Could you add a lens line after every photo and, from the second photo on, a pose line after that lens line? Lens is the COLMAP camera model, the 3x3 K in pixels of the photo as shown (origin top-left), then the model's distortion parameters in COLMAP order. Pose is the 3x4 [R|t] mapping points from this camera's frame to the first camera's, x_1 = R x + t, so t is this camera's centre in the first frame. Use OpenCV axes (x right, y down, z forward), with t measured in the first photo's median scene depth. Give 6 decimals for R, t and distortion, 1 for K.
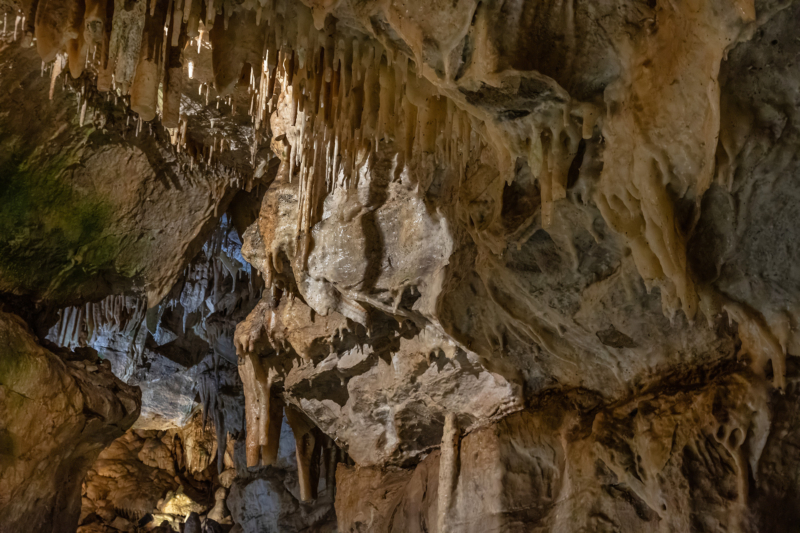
lens RADIAL K [[978.3, 0, 399.2], [0, 978.3, 266.4], [0, 0, 1]] dist [0.006701, 0.000000]
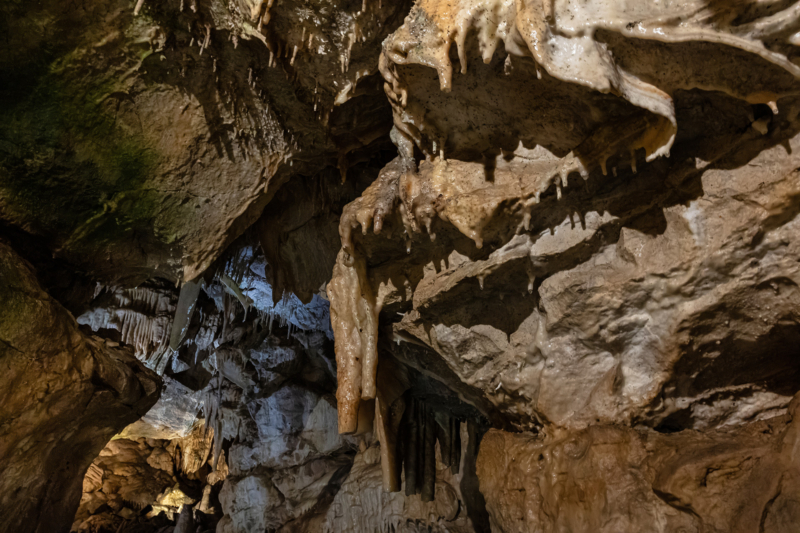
lens RADIAL K [[532.0, 0, 400.7], [0, 532.0, 262.7], [0, 0, 1]] dist [0.008640, -0.003037]
pose [[0.986298, 0.075386, 0.146742, -0.132747], [-0.047868, 0.981995, -0.182743, 0.119621], [-0.157877, 0.173215, 0.972148, 0.486038]]
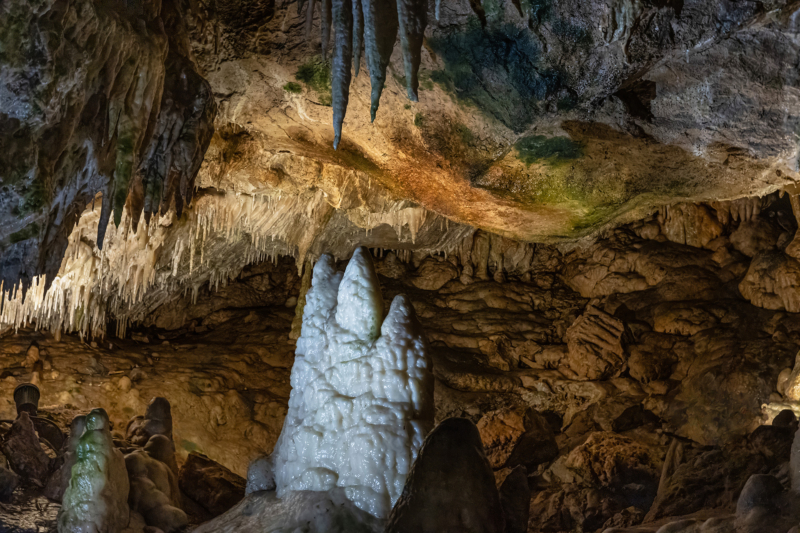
lens RADIAL K [[1299.7, 0, 402.7], [0, 1299.7, 259.7], [0, 0, 1]] dist [0.037908, 0.000000]
pose [[0.831973, -0.094888, -0.546642, -0.187702], [0.145696, 0.988053, 0.050234, 0.371979], [0.535345, -0.121436, 0.835858, 1.207559]]
